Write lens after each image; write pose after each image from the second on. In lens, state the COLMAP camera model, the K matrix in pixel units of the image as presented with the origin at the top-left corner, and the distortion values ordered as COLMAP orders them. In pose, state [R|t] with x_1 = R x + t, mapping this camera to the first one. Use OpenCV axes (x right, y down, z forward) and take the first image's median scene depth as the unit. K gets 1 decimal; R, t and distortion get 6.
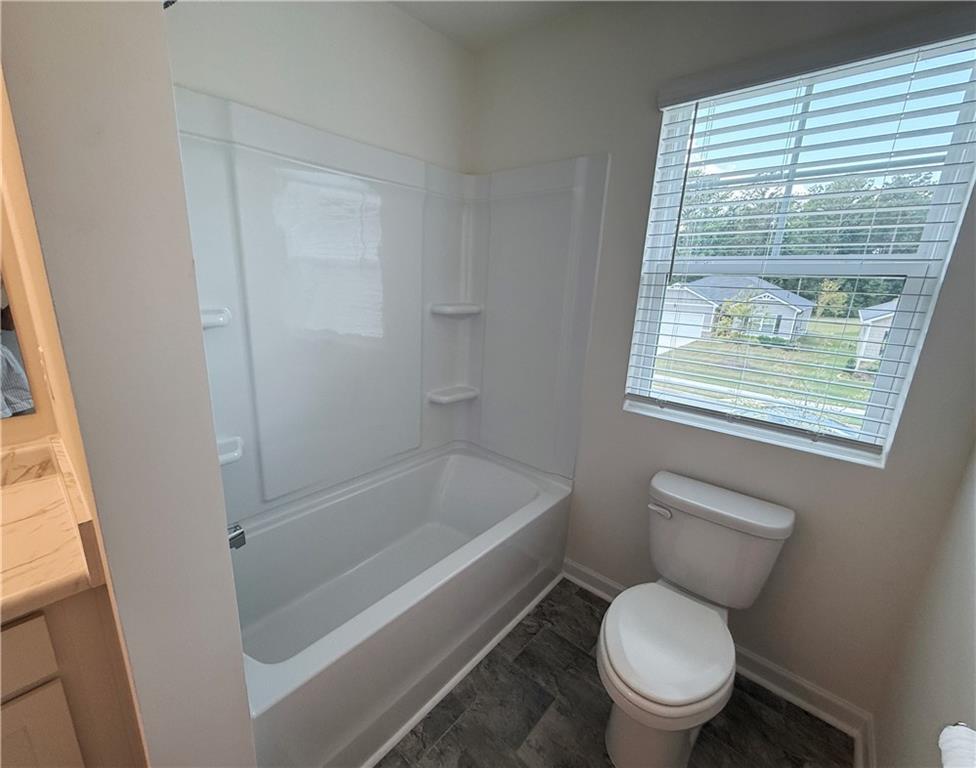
lens RADIAL K [[413.2, 0, 462.9], [0, 413.2, 380.6], [0, 0, 1]] dist [0.000657, 0.000394]
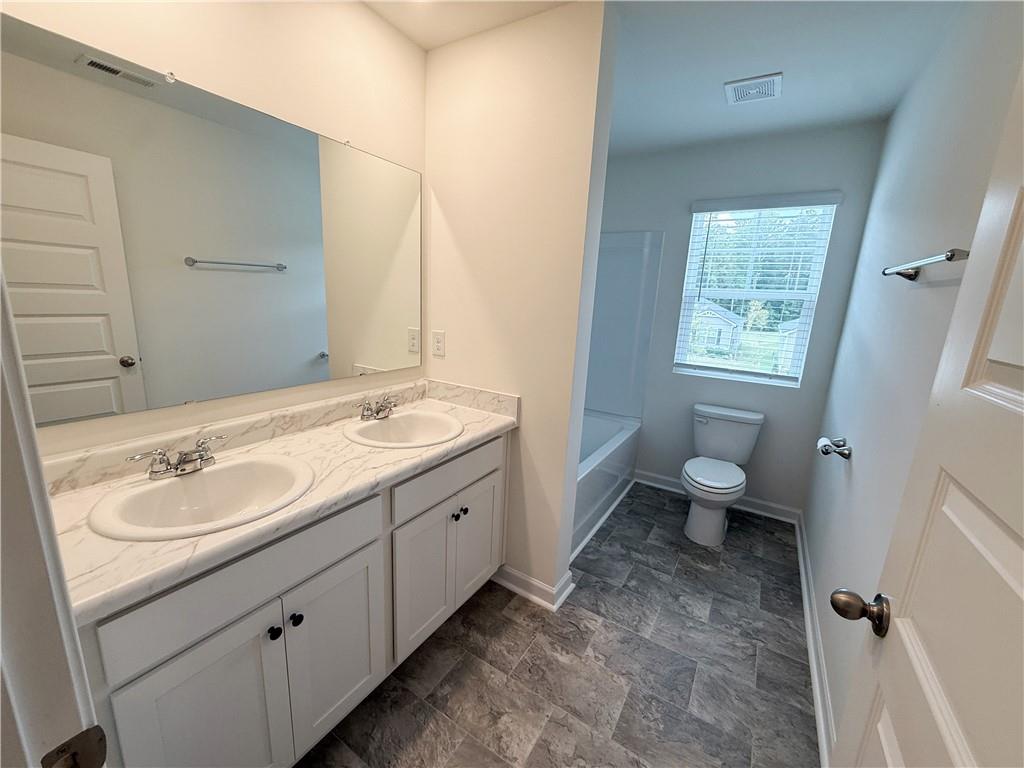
lens RADIAL K [[407.0, 0, 512.0], [0, 407.0, 384.0], [0, 0, 1]] dist [0.000970, -0.000019]
pose [[0.983269, -0.032509, 0.179233, -0.609167], [0.038115, 0.998883, -0.027922, 0.143751], [-0.178125, 0.034286, 0.983410, -0.598429]]
